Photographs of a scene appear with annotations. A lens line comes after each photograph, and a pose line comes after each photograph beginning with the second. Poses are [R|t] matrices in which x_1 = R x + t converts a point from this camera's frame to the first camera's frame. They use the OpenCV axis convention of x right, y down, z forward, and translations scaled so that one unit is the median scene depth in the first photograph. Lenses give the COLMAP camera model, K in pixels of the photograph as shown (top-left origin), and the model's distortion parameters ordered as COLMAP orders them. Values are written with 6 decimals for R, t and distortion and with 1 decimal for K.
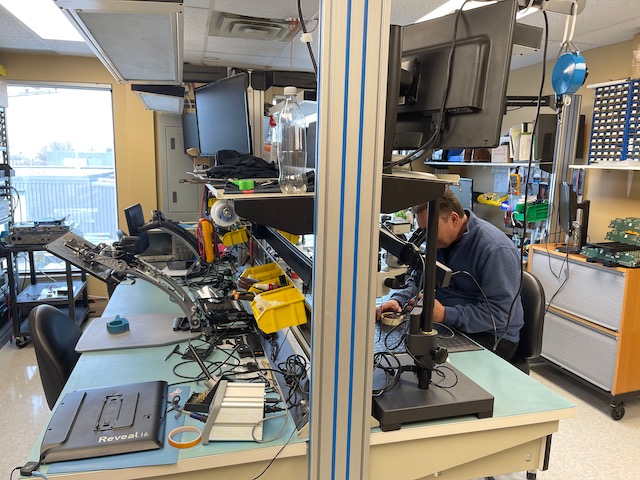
lens RADIAL K [[486.5, 0, 319.3], [0, 486.5, 240.2], [0, 0, 1]] dist [0.012977, 0.003243]
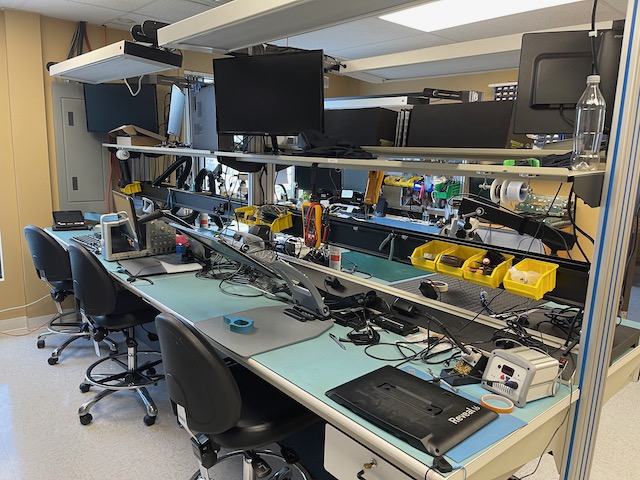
lens RADIAL K [[486.5, 0, 321.0], [0, 486.5, 242.1], [0, 0, 1]] dist [0.012977, 0.003243]
pose [[0.899138, -0.069249, 0.432152, -0.395838], [0.055736, 0.997481, 0.043874, -0.003130], [-0.434102, -0.015363, 0.900733, 0.088755]]
